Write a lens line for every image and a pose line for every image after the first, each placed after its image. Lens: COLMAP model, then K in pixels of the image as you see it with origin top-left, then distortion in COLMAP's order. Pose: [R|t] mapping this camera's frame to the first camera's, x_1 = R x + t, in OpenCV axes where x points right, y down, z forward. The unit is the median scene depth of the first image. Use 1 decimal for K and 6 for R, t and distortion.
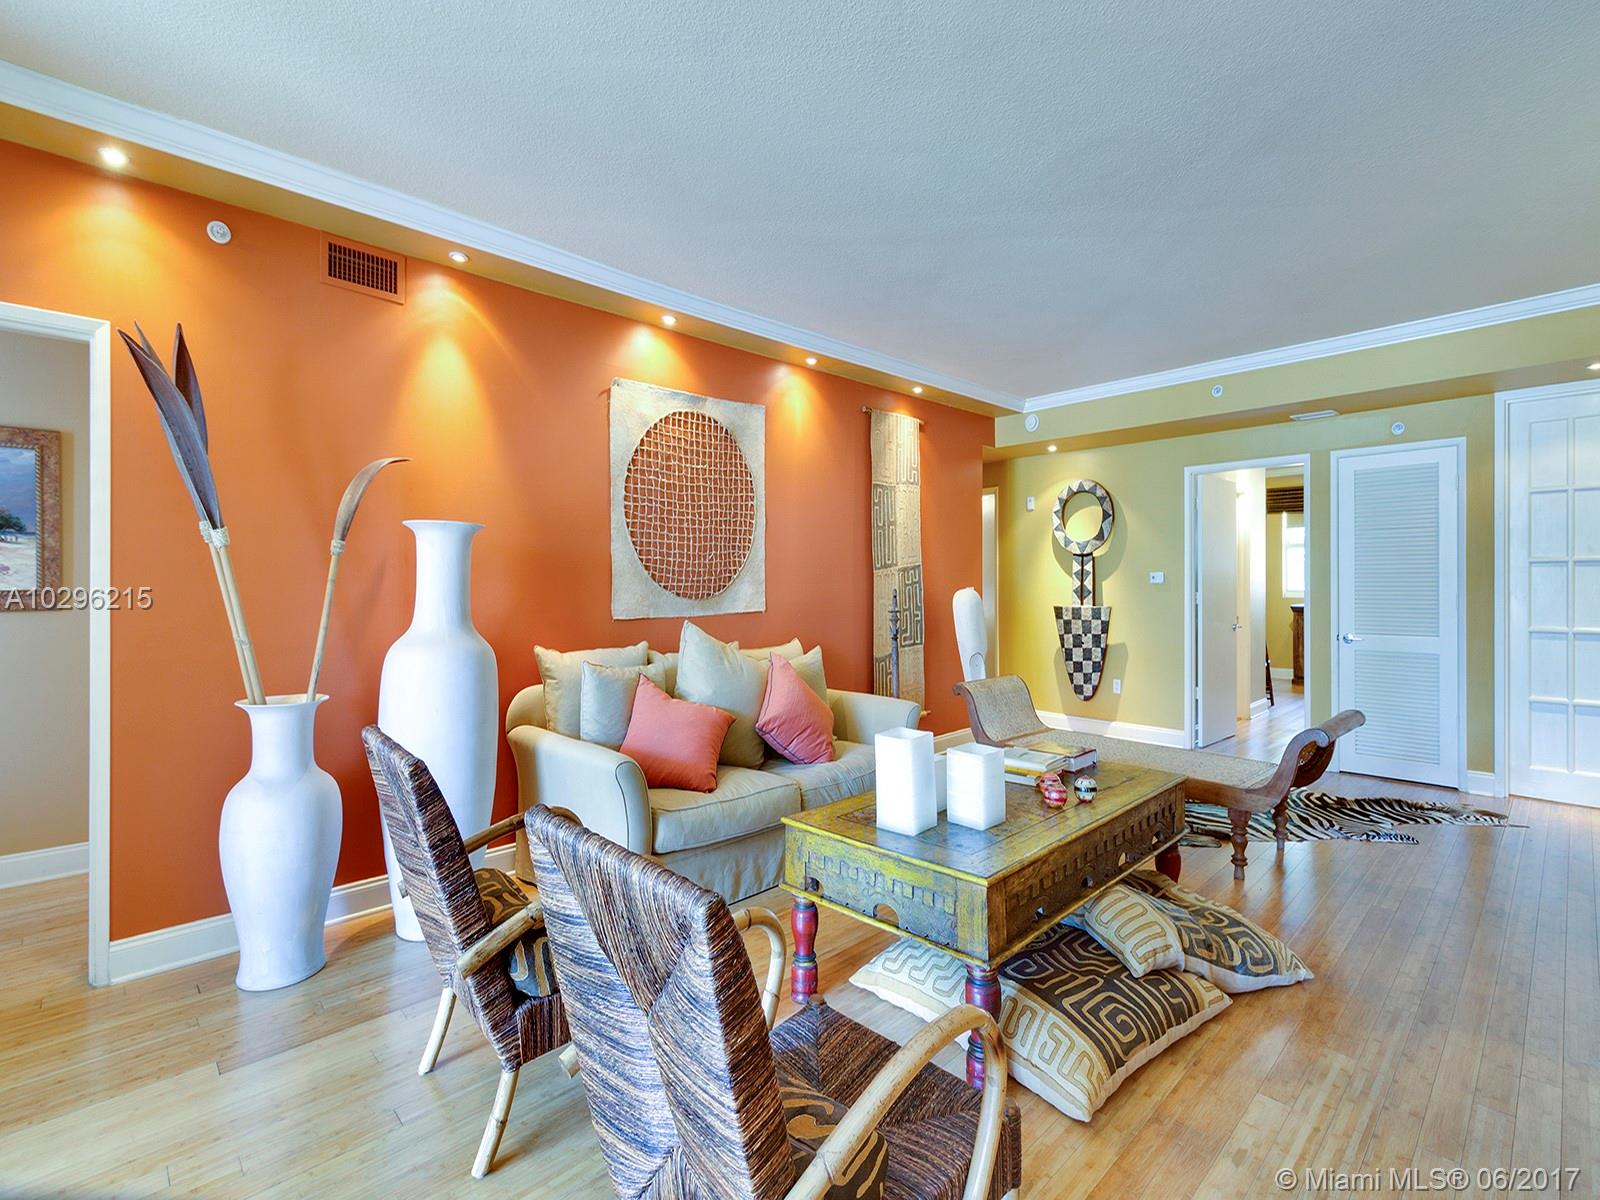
lens RADIAL K [[749.2, 0, 802.3], [0, 749.2, 591.1], [0, 0, 1]] dist [0.002459, 0.000074]
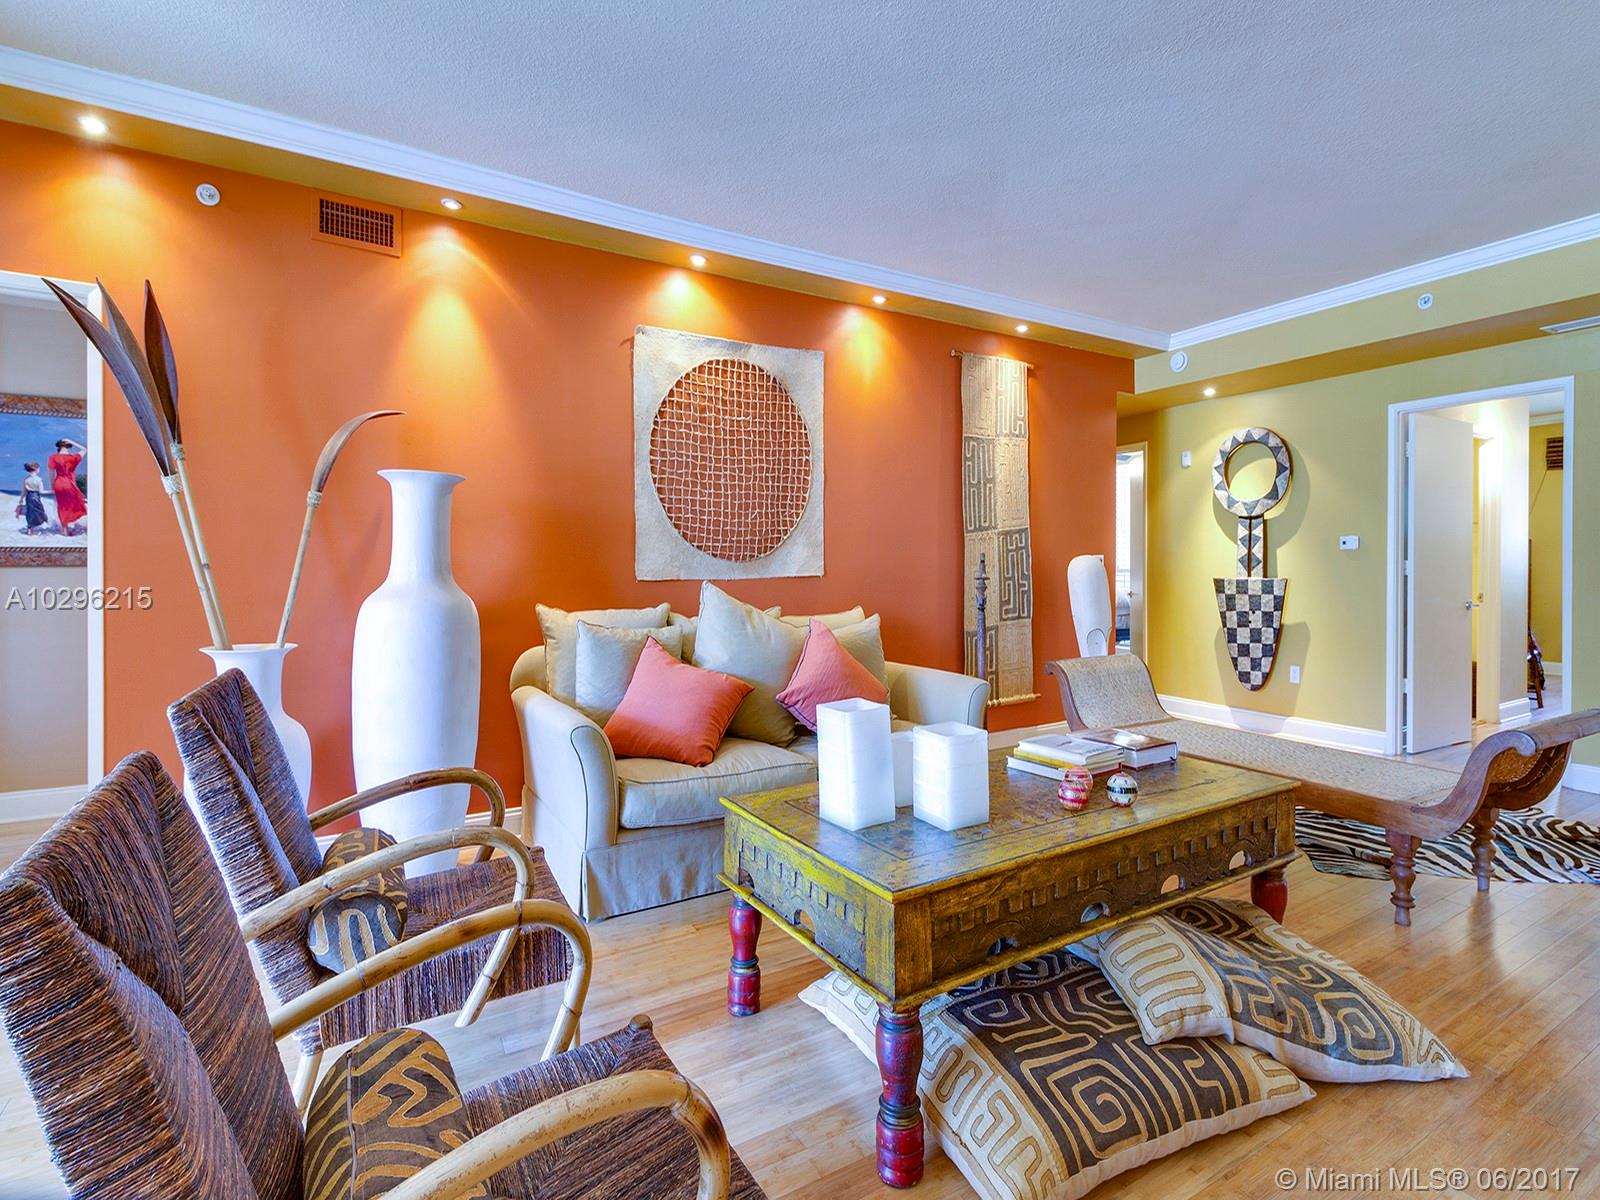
lens RADIAL K [[756.6, 0, 796.2], [0, 756.6, 578.4], [0, 0, 1]] dist [0.002809, -0.000092]
pose [[0.971549, 0.001224, -0.236837, 0.197049], [0.000704, 0.999967, 0.008058, 0.032339], [0.236839, -0.007996, 0.971516, 0.132240]]
